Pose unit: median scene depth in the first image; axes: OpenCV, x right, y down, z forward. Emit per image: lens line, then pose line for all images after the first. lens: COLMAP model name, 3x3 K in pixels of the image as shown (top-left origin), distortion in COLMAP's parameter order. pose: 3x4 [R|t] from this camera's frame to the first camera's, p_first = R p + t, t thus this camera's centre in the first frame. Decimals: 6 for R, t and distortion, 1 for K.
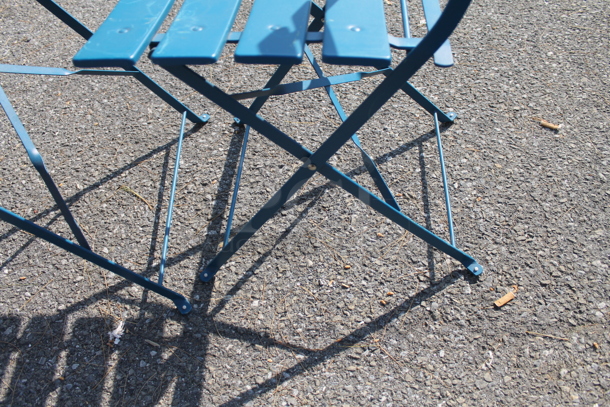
lens RADIAL K [[512.7, 0, 304.1], [0, 512.7, 200.2], [0, 0, 1]] dist [-0.157849, 0.136677]
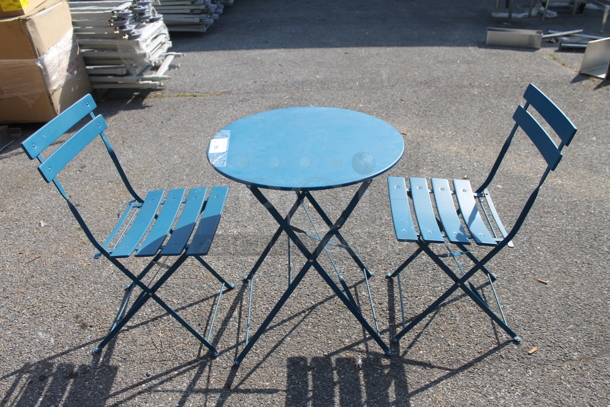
lens RADIAL K [[512.7, 0, 307.4], [0, 512.7, 193.7], [0, 0, 1]] dist [-0.157849, 0.136677]
pose [[0.998214, 0.055072, 0.023154, -0.619554], [-0.042226, 0.924565, -0.378676, 0.380114], [-0.042262, 0.377022, 0.925240, -1.136264]]
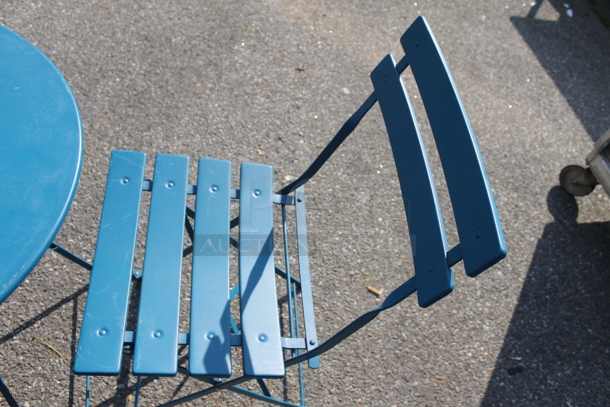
lens RADIAL K [[512.7, 0, 304.2], [0, 512.7, 201.8], [0, 0, 1]] dist [-0.157849, 0.136677]
pose [[0.946120, 0.061775, 0.317869, -0.175104], [-0.071787, 0.997222, 0.019871, -0.467244], [-0.315758, -0.041619, 0.947926, -0.309121]]
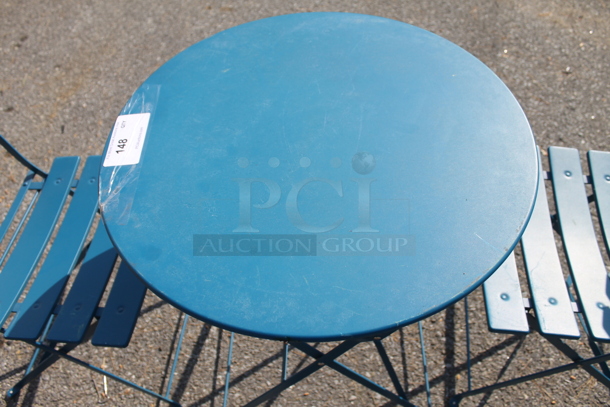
lens RADIAL K [[512.7, 0, 306.6], [0, 512.7, 198.4], [0, 0, 1]] dist [-0.157849, 0.136677]
pose [[0.997394, 0.070618, -0.014798, -0.587547], [-0.070645, 0.997501, -0.001340, -0.363981], [0.014666, 0.002382, 0.999890, -0.351234]]
